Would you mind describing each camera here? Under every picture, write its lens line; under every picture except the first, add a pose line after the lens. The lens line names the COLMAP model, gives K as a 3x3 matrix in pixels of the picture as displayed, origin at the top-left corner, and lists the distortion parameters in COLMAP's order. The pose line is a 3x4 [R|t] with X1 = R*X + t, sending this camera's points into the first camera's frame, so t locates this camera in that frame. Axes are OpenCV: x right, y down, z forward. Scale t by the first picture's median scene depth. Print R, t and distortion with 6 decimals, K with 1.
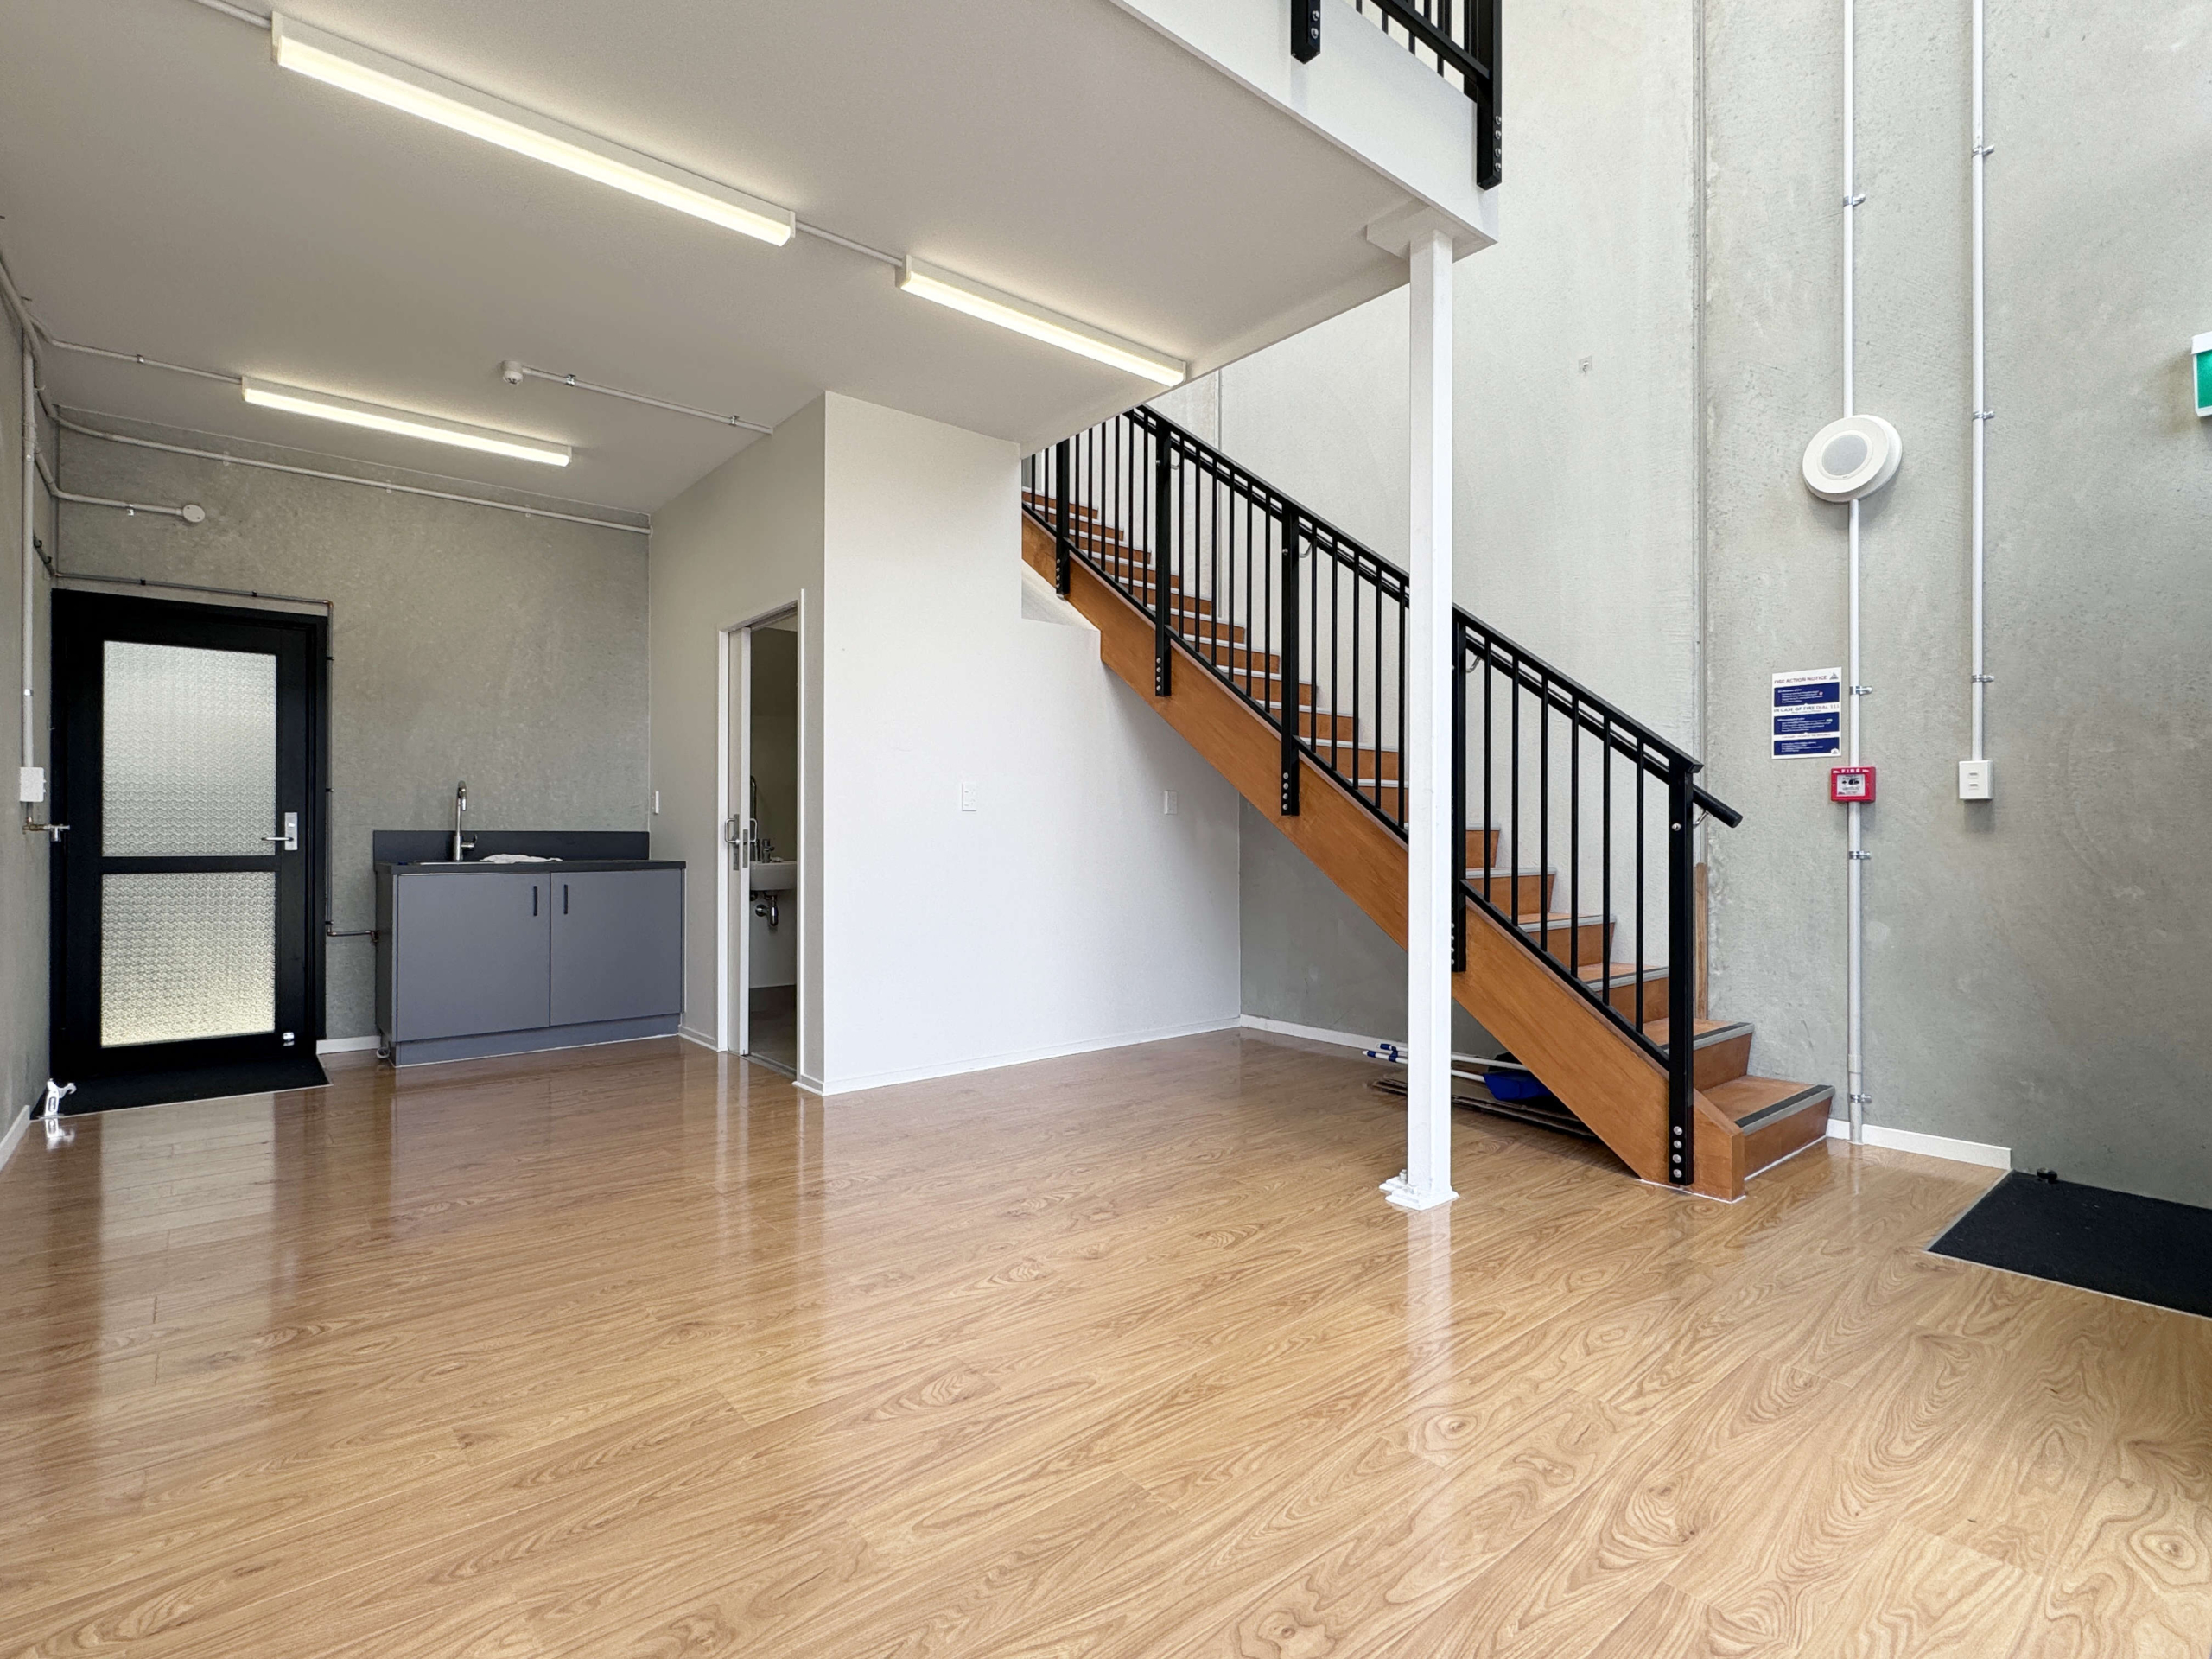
lens RADIAL K [[1084.0, 0, 1103.7], [0, 1084.0, 843.5], [0, 0, 1]] dist [-0.000503, -0.000569]
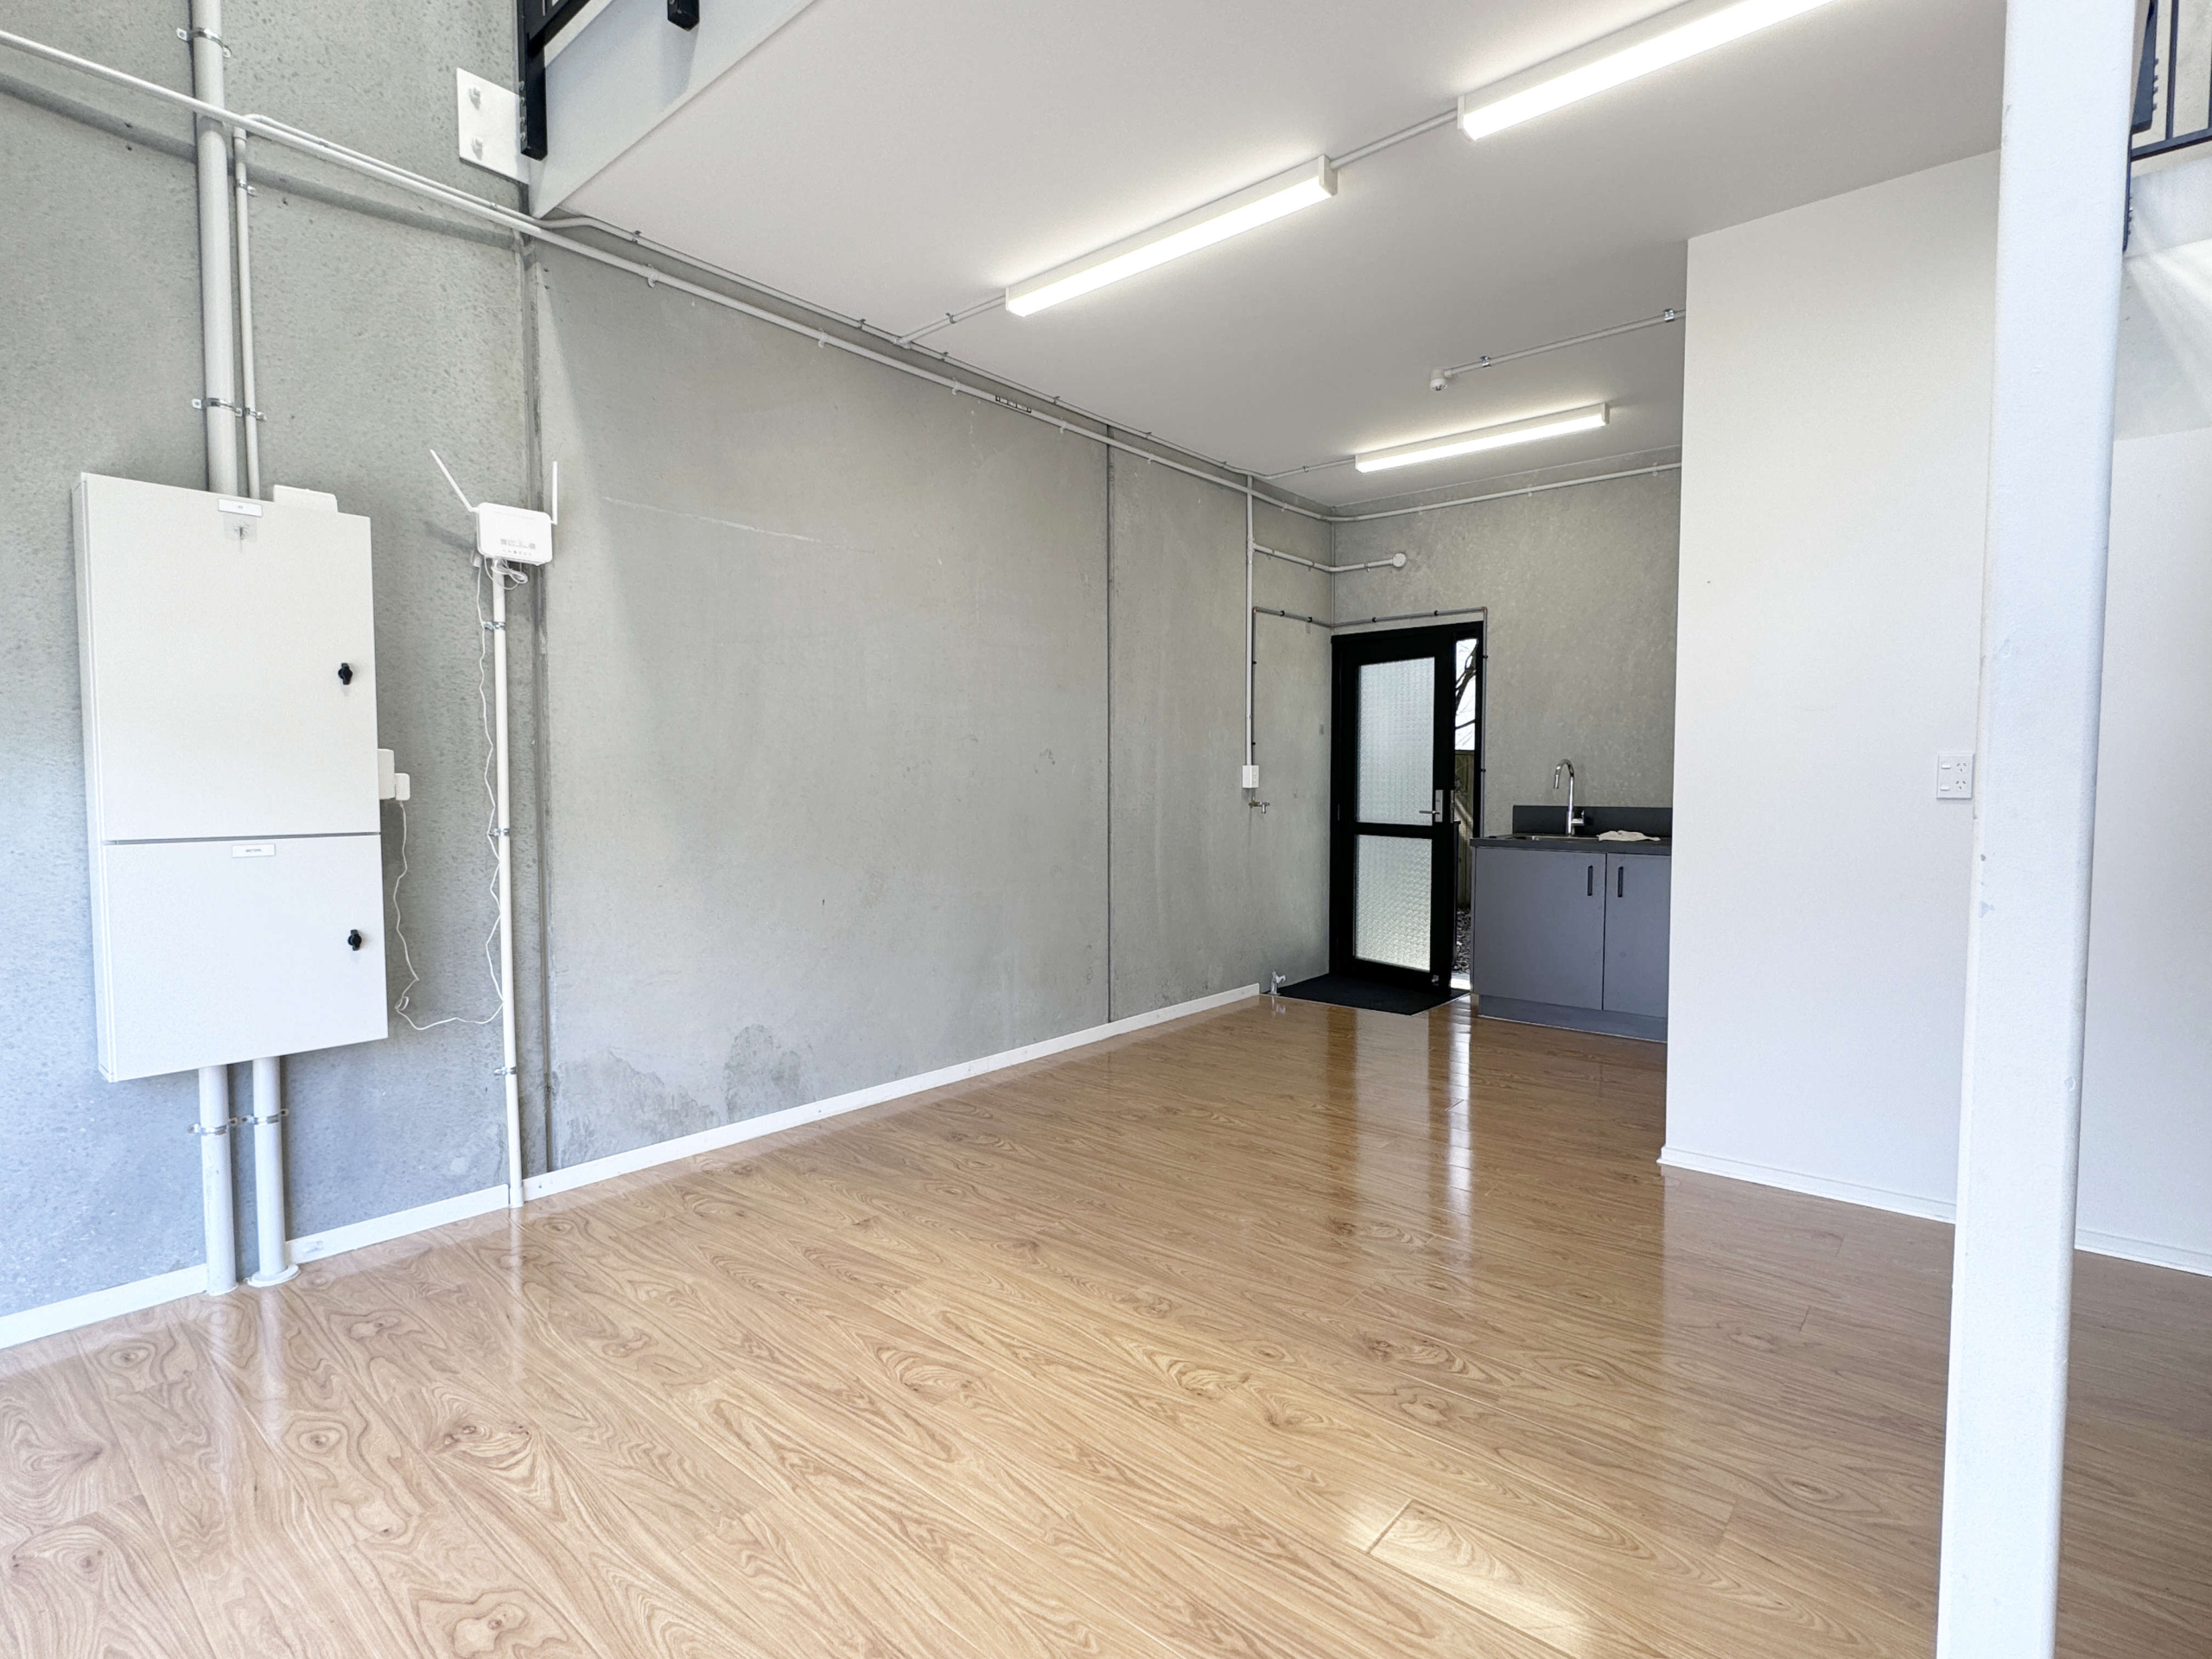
lens RADIAL K [[1084.0, 0, 1103.1], [0, 1084.0, 836.9], [0, 0, 1]] dist [-0.000503, -0.000569]
pose [[0.170982, 0.050657, -0.983971, 0.494592], [-0.008279, 0.998716, 0.049978, -0.044071], [0.985239, -0.000399, 0.171181, 0.538490]]
